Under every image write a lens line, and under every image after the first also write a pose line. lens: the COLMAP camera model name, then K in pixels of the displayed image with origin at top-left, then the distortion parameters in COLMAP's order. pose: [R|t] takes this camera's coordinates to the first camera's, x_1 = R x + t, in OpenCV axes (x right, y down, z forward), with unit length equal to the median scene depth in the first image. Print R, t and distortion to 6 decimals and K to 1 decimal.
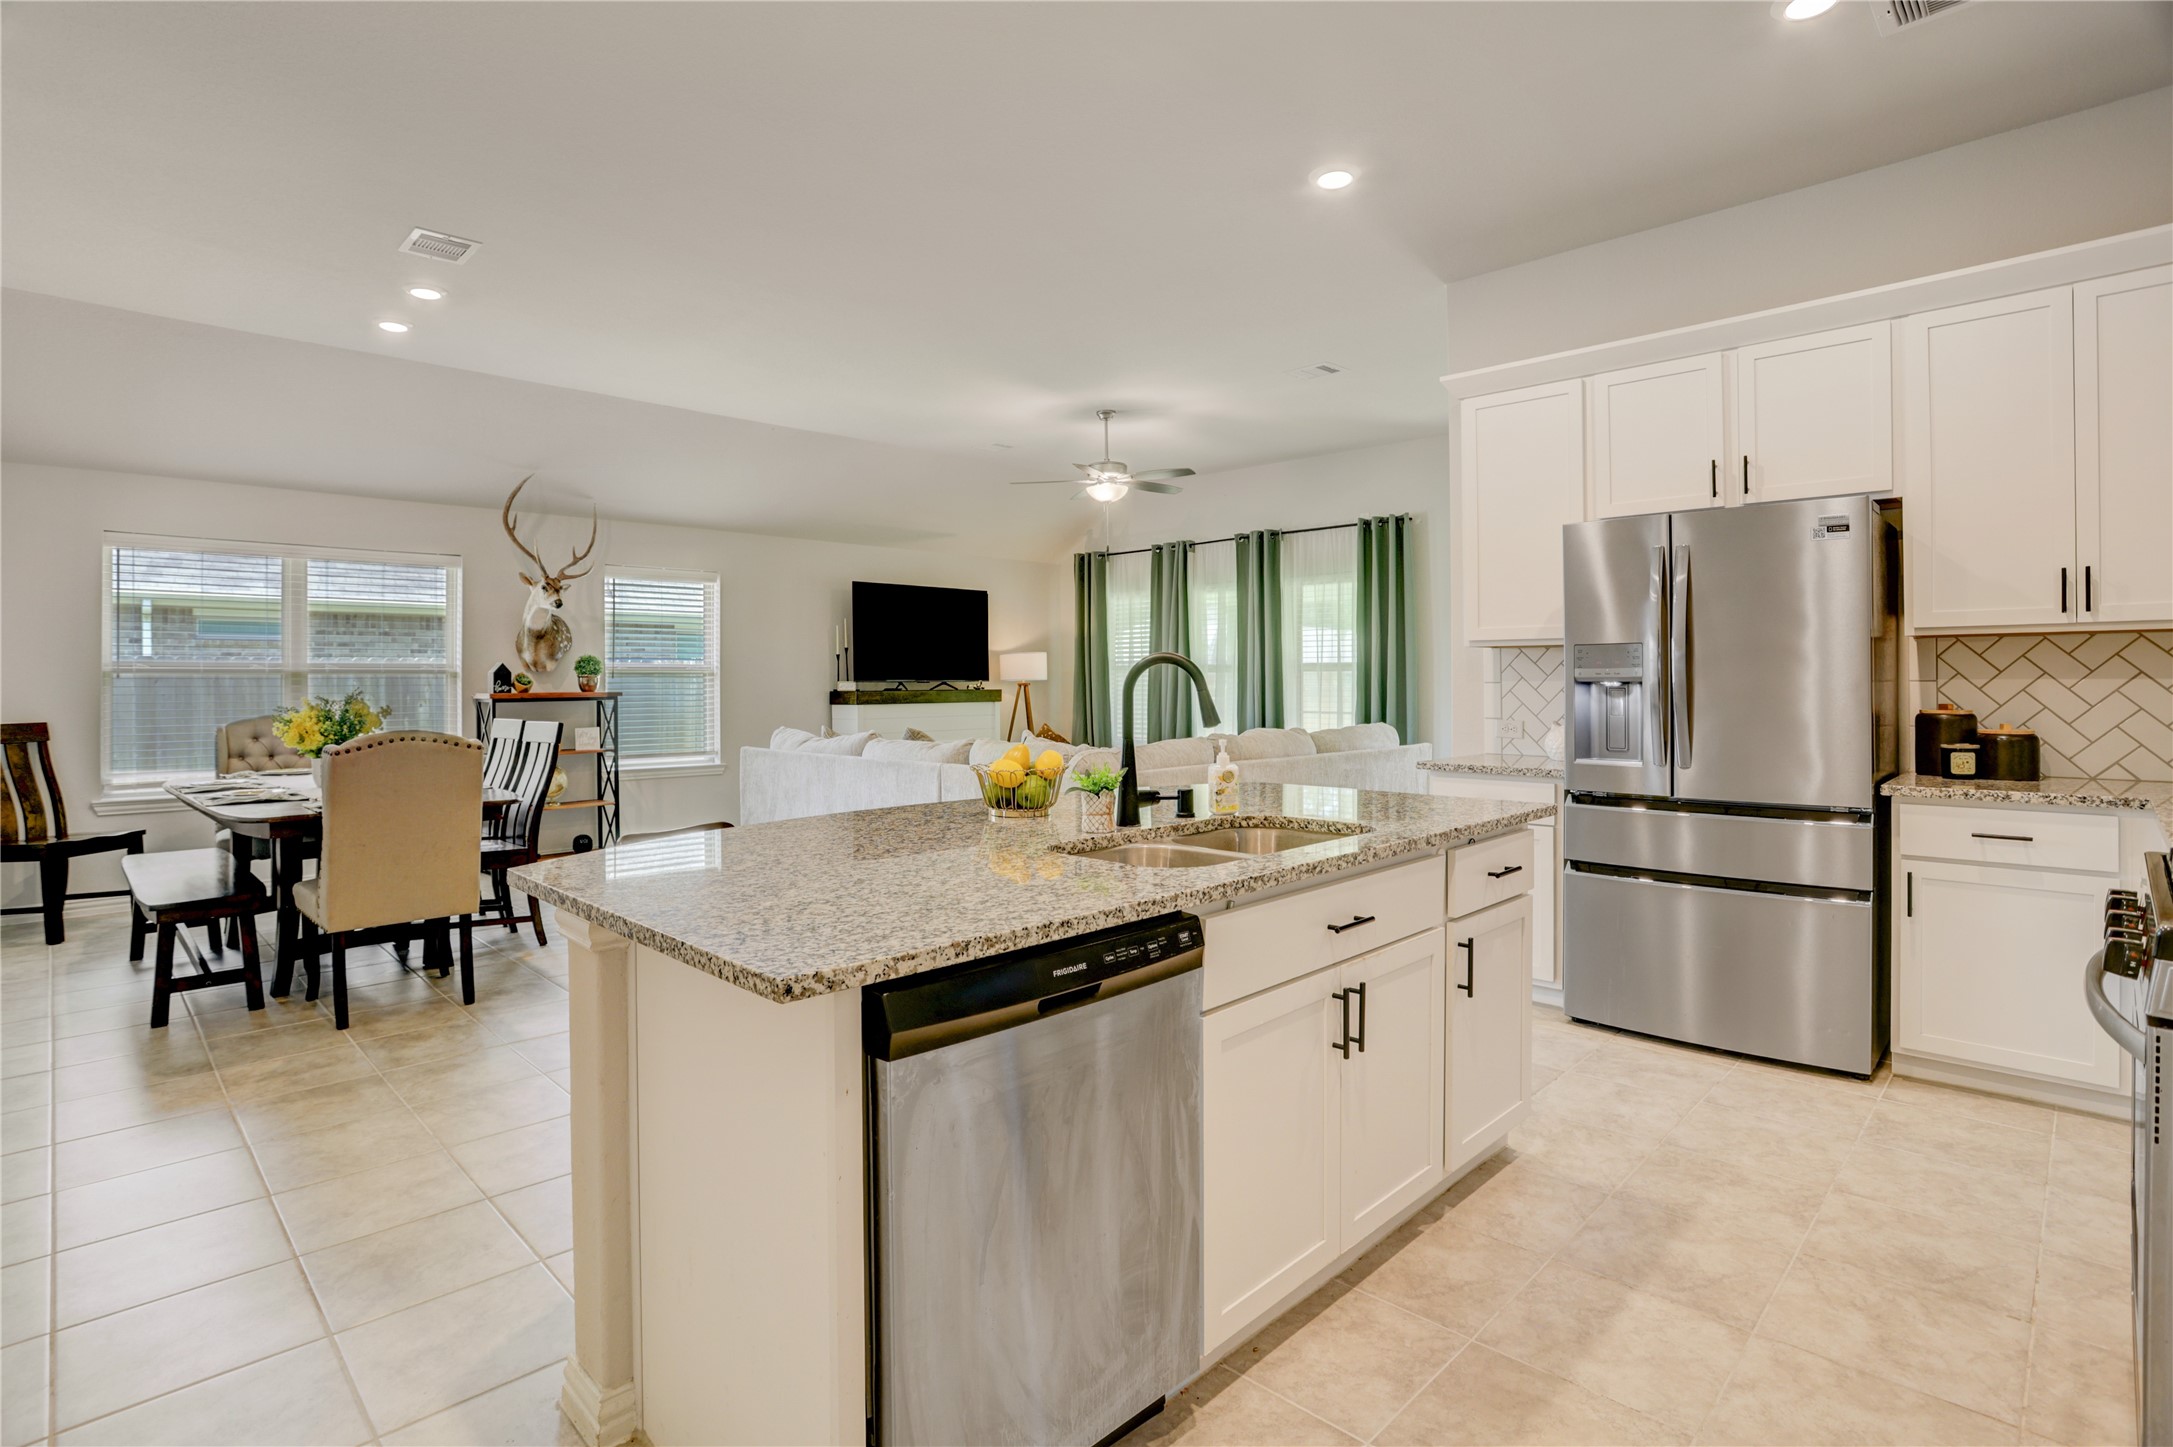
lens RADIAL K [[1064.2, 0, 1096.8], [0, 1064.2, 694.4], [0, 0, 1]] dist [-0.057339, 0.020094]
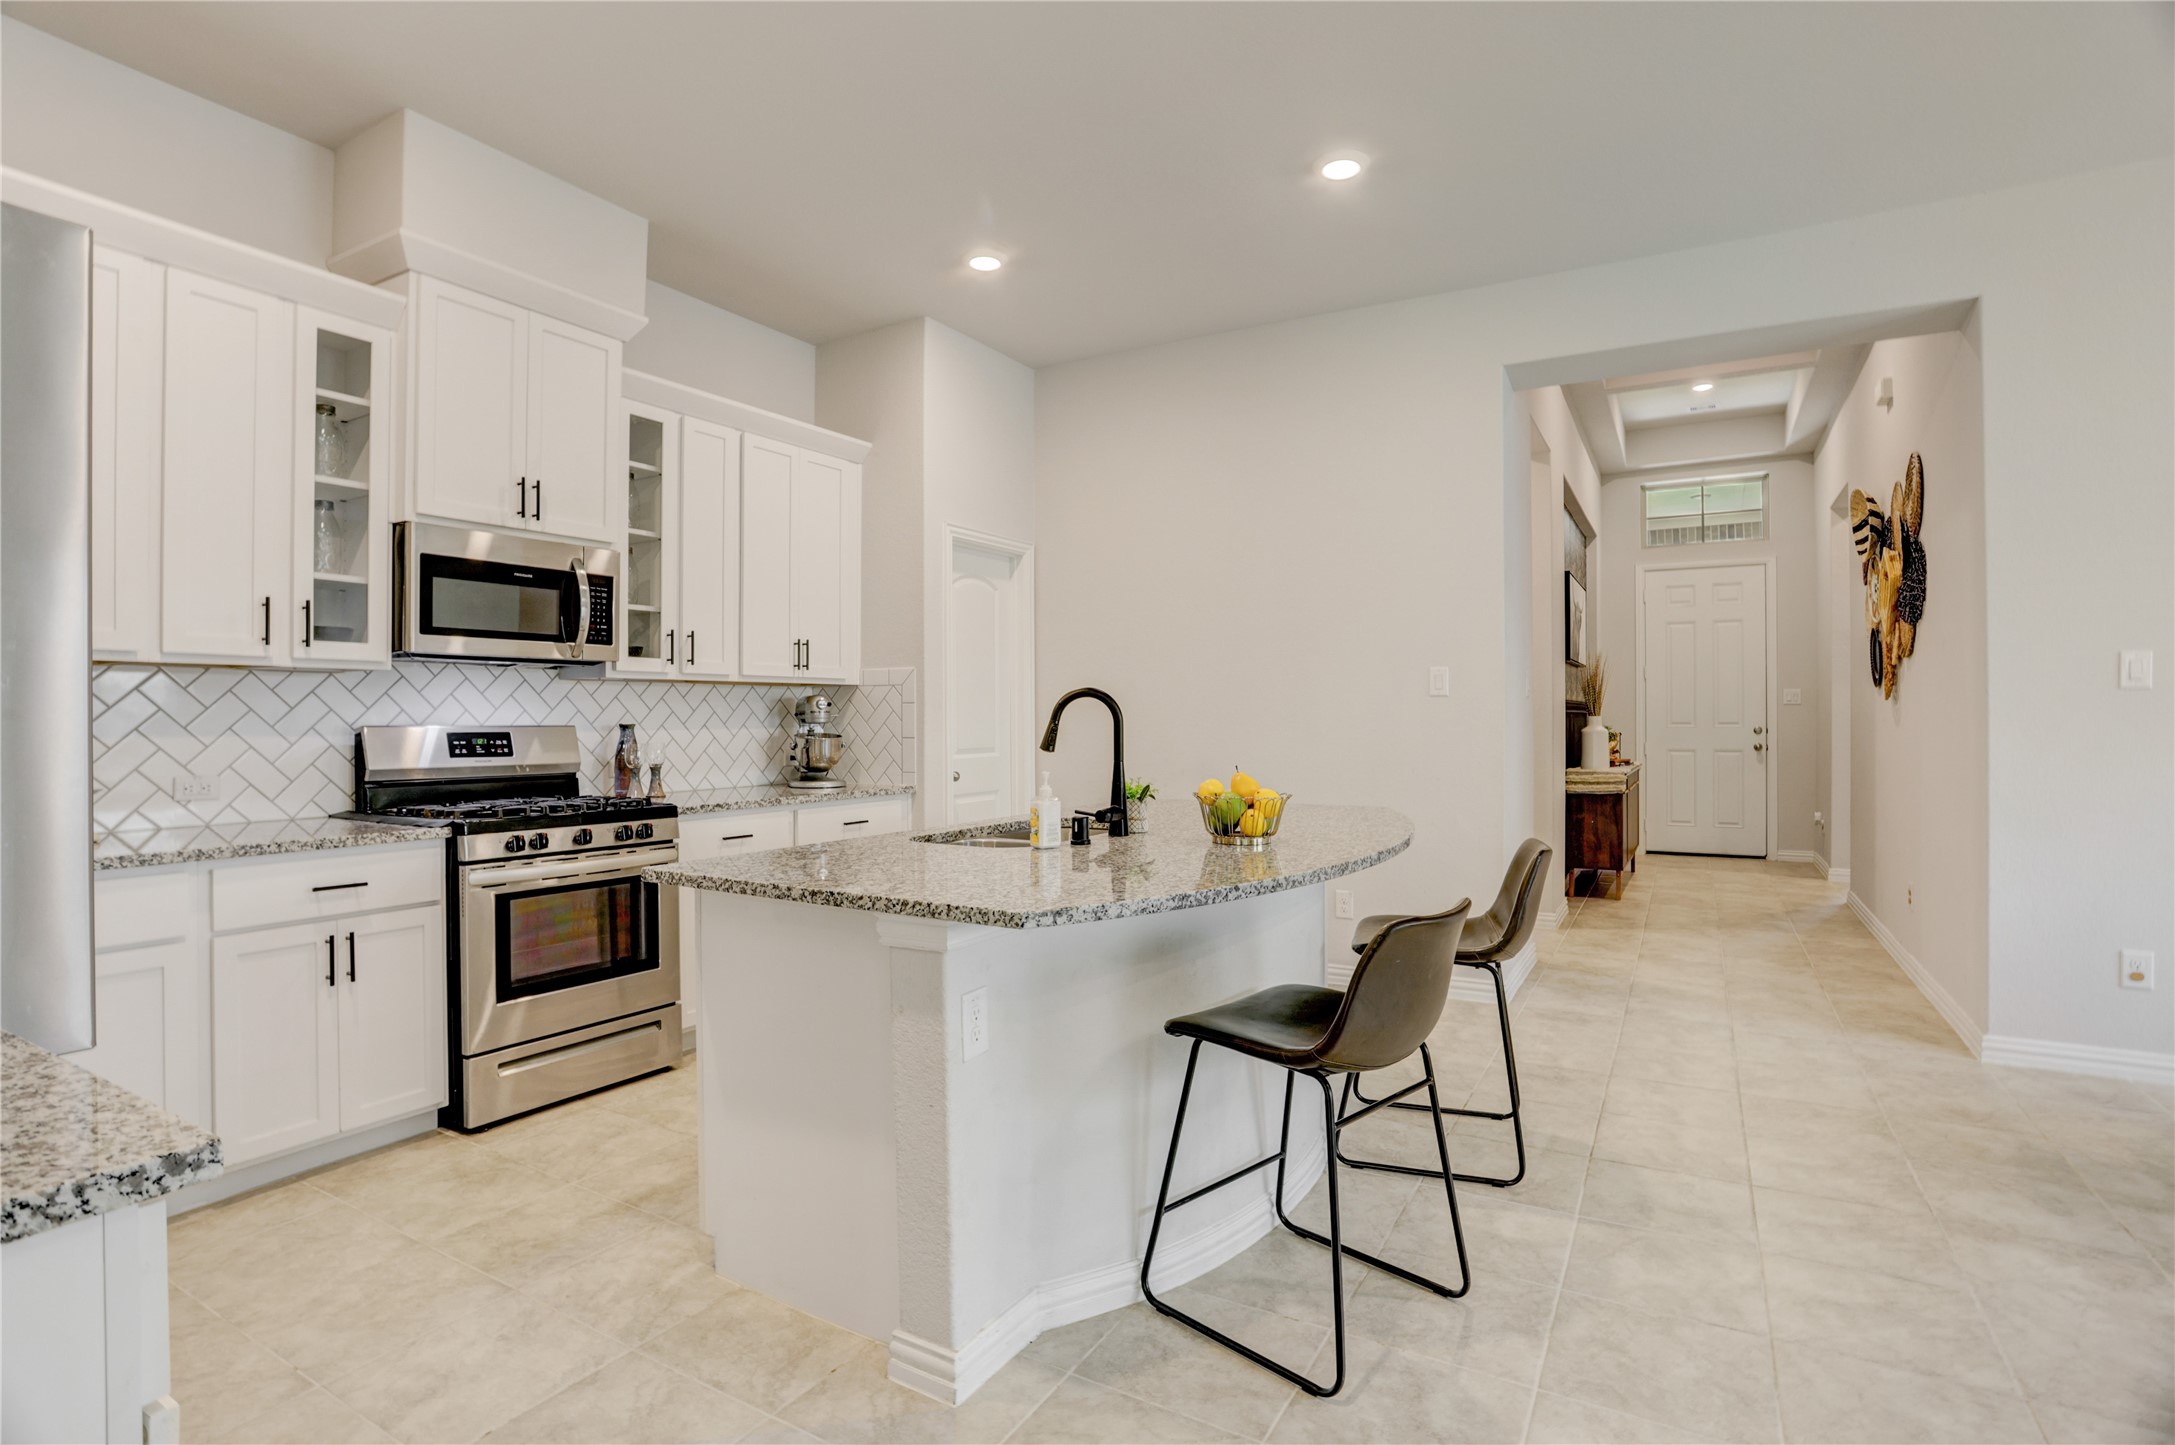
lens RADIAL K [[1065.2, 0, 1071.2], [0, 1065.2, 724.1], [0, 0, 1]] dist [-0.057339, 0.020094]
pose [[-0.973585, 0.008760, -0.228158, 0.104216], [0.004827, 0.999830, 0.017789, -0.005842], [0.228275, 0.016218, -0.973462, 0.637438]]
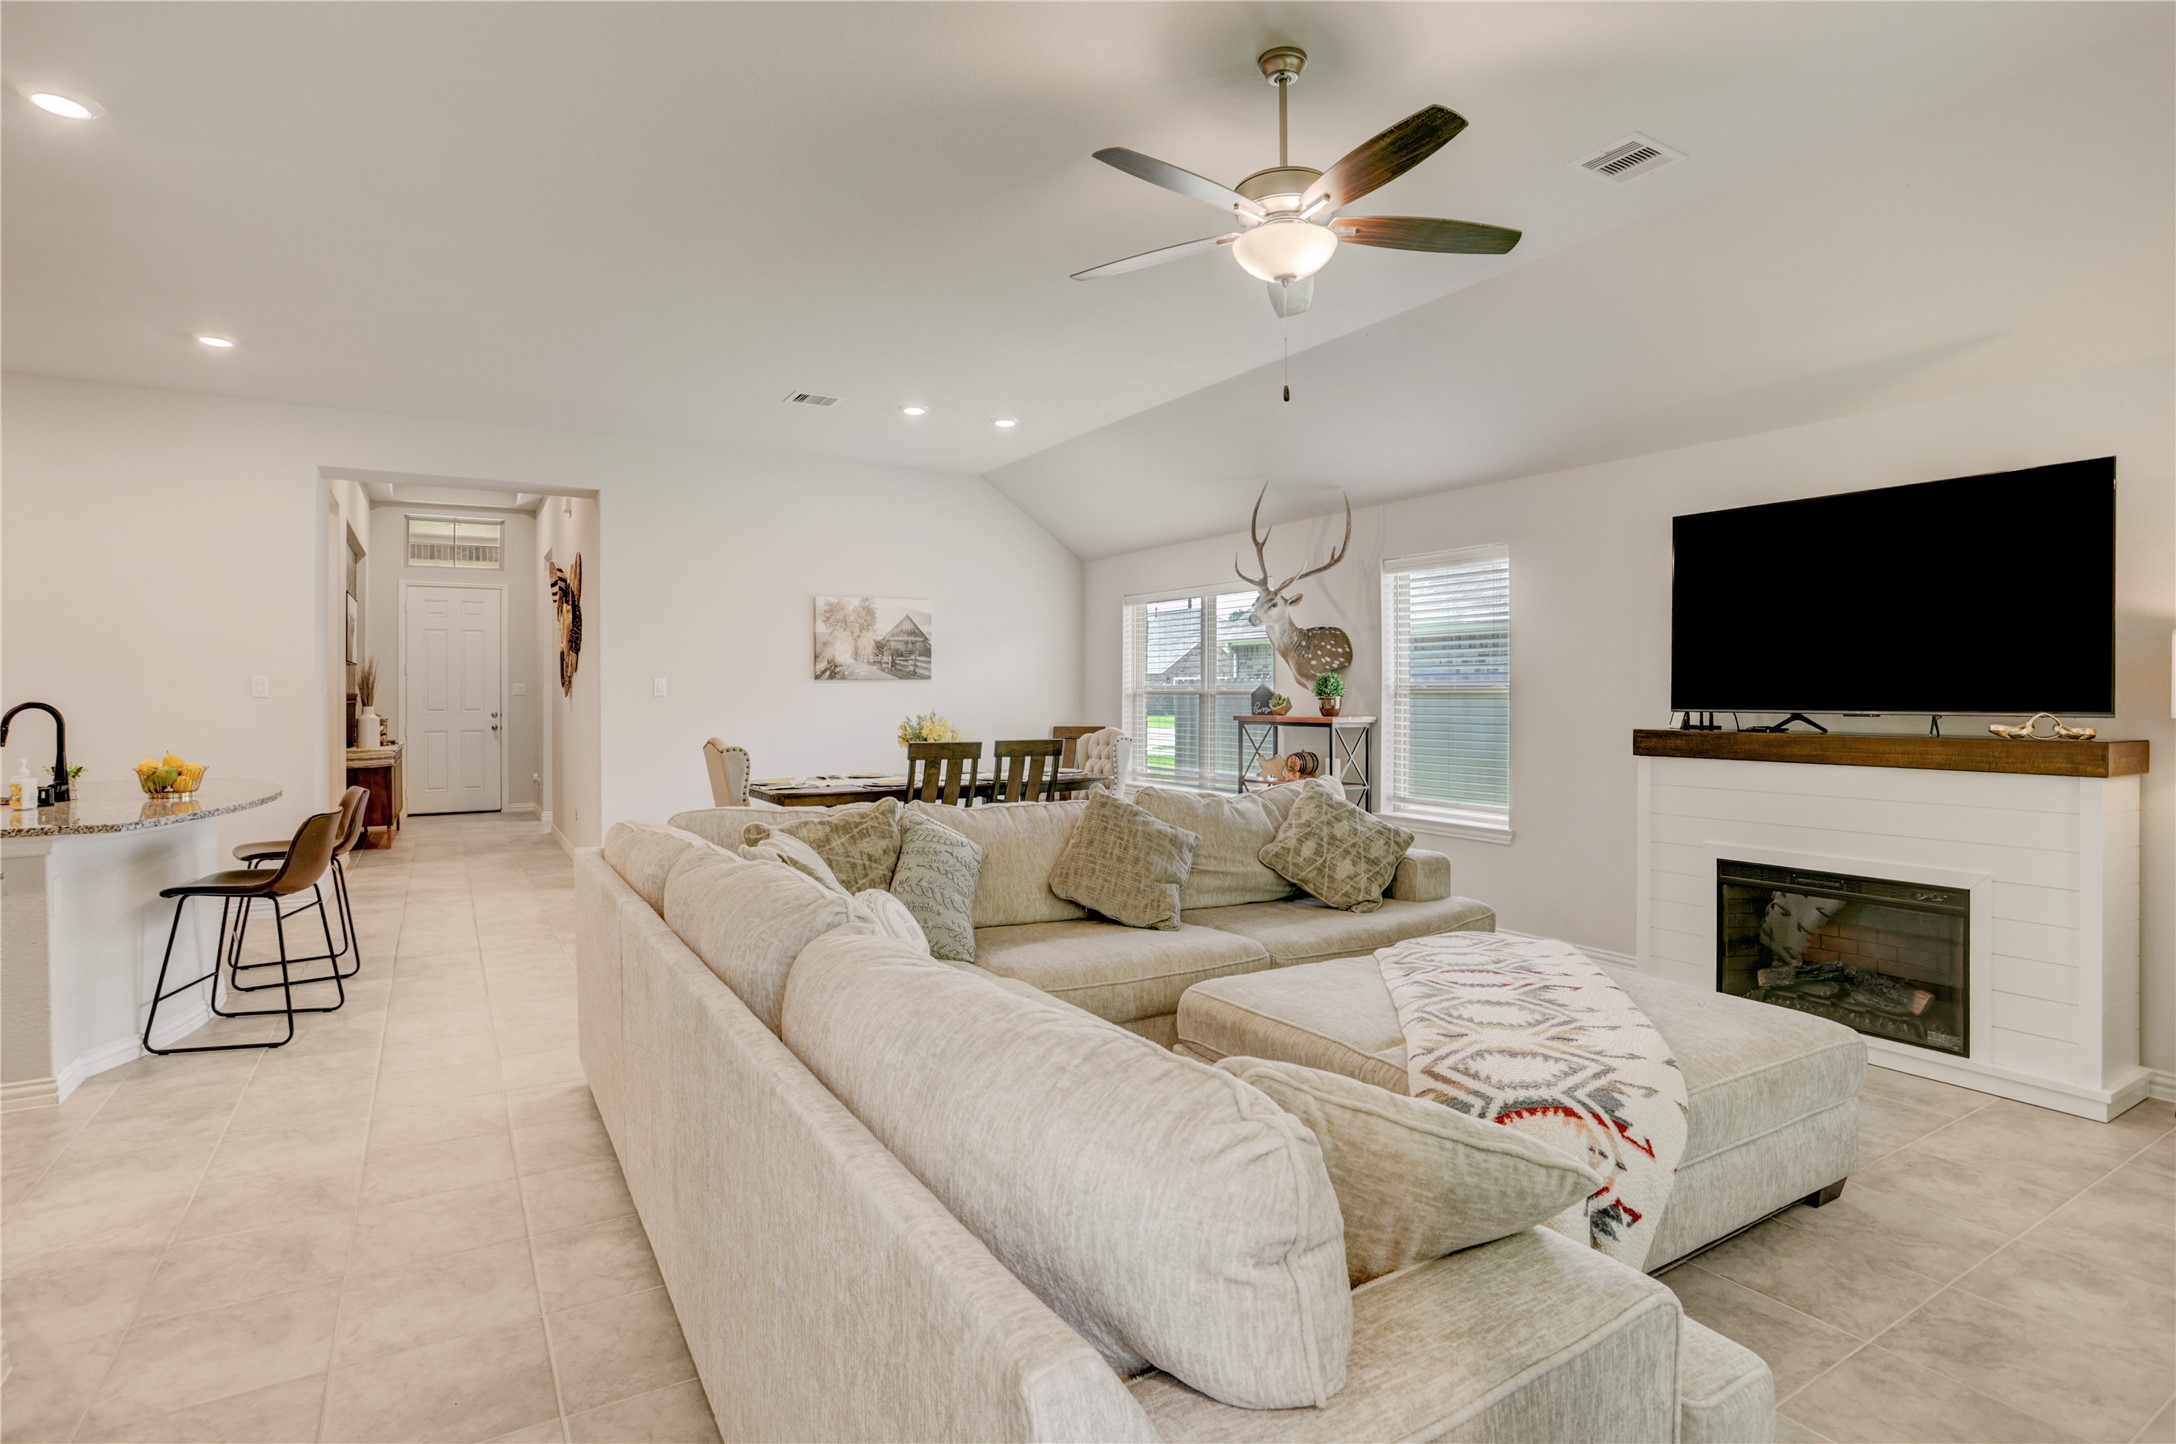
lens RADIAL K [[1065.7, 0, 1071.8], [0, 1065.7, 691.9], [0, 0, 1]] dist [-0.057339, 0.020094]
pose [[-0.260790, 0.002364, -0.965393, 0.360962], [-0.008586, 0.999952, 0.004767, -0.022394], [0.965357, 0.009532, -0.260757, 0.901469]]
